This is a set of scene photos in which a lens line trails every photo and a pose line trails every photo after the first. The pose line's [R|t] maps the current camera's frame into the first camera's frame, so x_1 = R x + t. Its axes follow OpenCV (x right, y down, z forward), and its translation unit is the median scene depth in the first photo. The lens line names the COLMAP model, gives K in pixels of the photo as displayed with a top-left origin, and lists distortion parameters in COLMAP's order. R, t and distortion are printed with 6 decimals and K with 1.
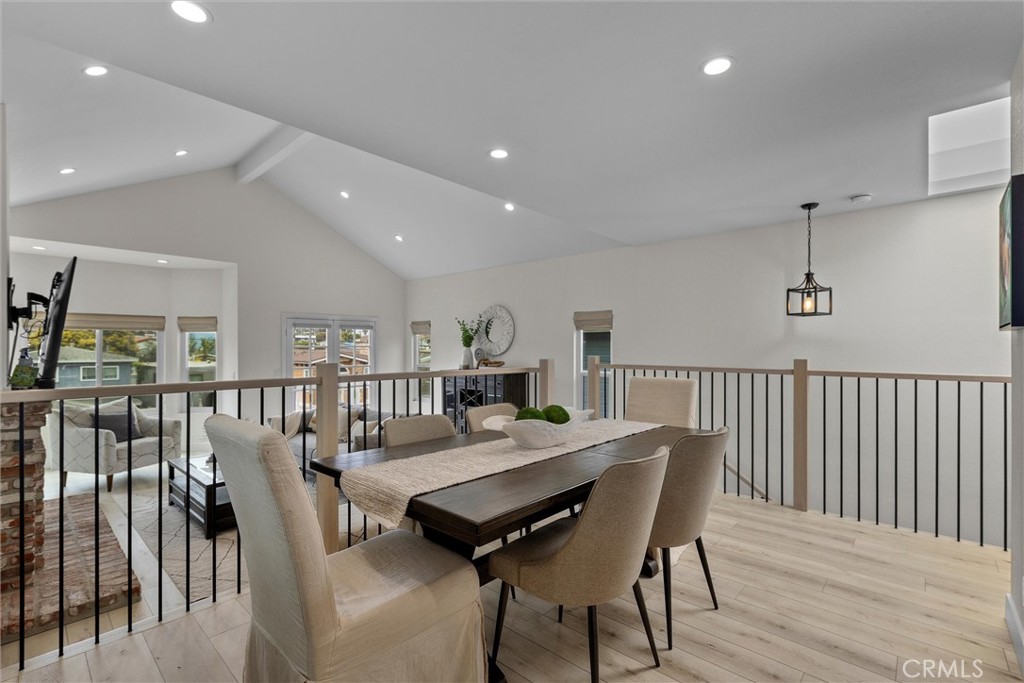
lens RADIAL K [[463.1, 0, 512.0], [0, 463.1, 341.5], [0, 0, 1]] dist [0.000866, 0.000715]
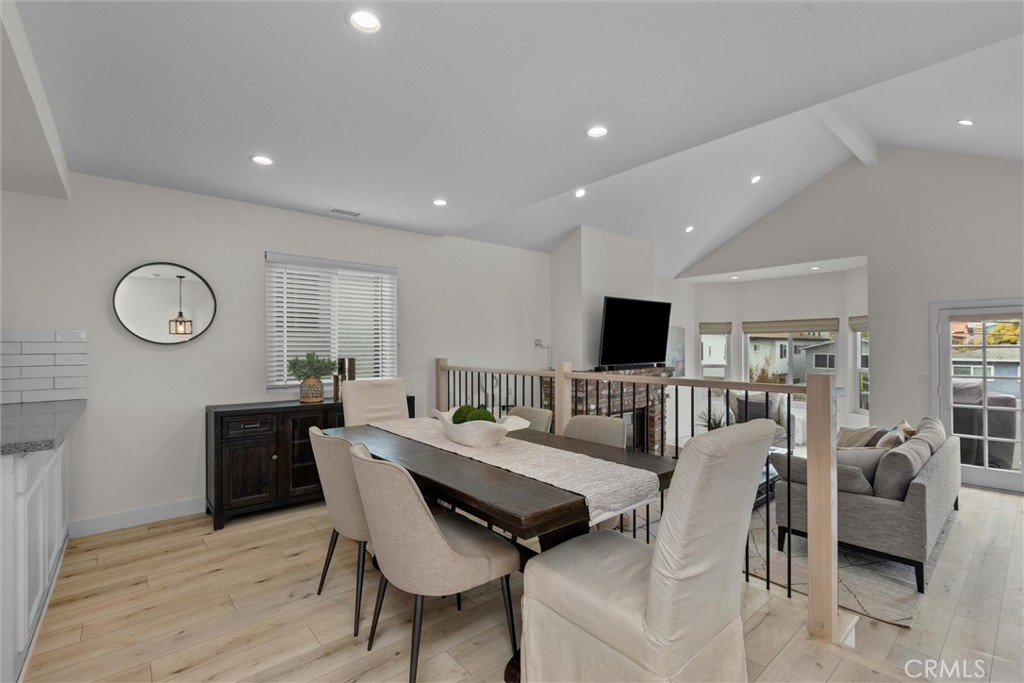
lens RADIAL K [[449.7, 0, 509.2], [0, 449.7, 349.3], [0, 0, 1]] dist [-0.001412, 0.000173]
pose [[-0.119609, 0.007000, -0.992796, 0.432049], [0.014880, 0.999875, 0.005257, 0.000104], [0.992710, -0.014144, -0.119698, 0.483115]]
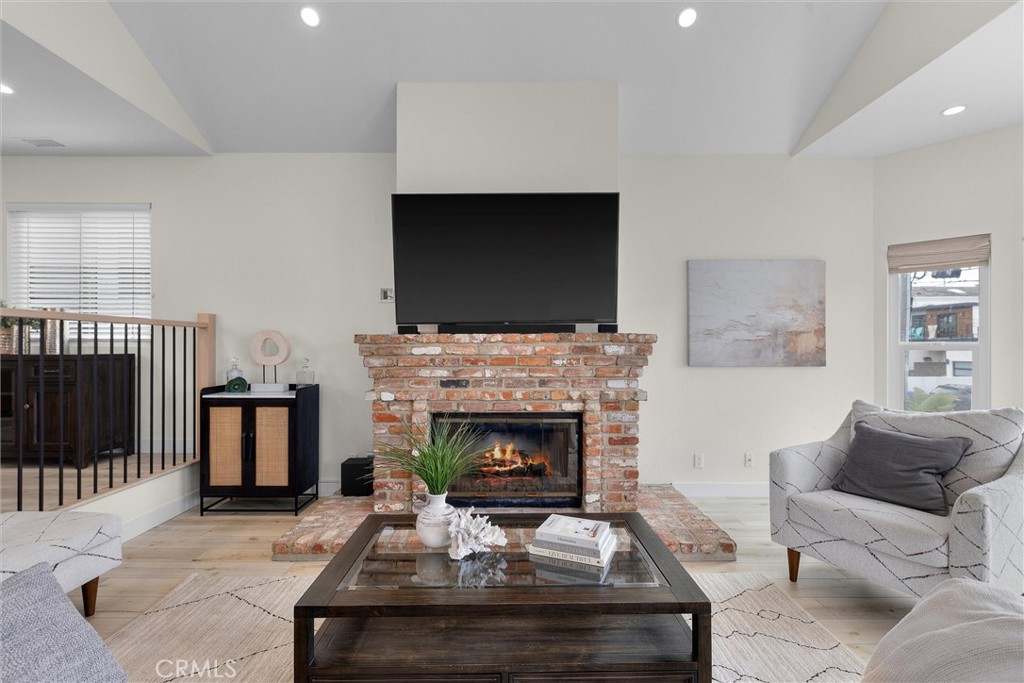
lens RADIAL K [[463.1, 0, 512.0], [0, 463.1, 341.5], [0, 0, 1]] dist [0.000866, 0.000715]
pose [[-0.730515, -0.006516, -0.682866, -0.275638], [0.006210, 0.999850, -0.016184, 0.075116], [0.682869, -0.016063, -0.730364, 1.052098]]
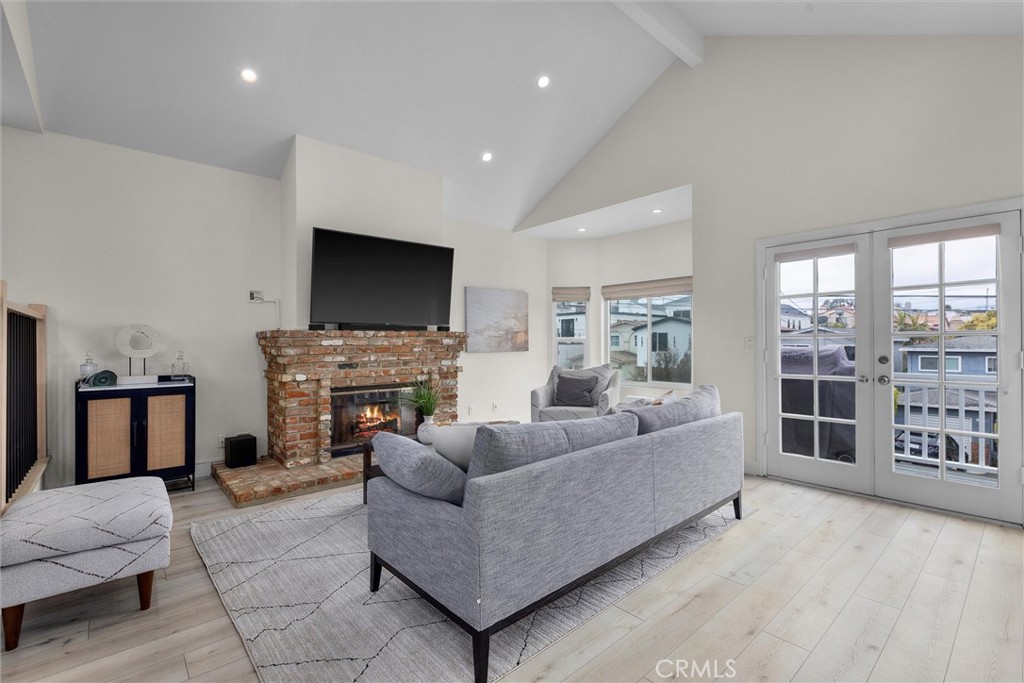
lens RADIAL K [[456.2, 0, 512.0], [0, 456.2, 341.5], [0, 0, 1]] dist [0.000223, 0.000221]
pose [[-0.098761, -0.000259, -0.995111, 0.137638], [0.012578, 0.999920, -0.001509, 0.079531], [0.995032, -0.012666, -0.098750, 0.947098]]
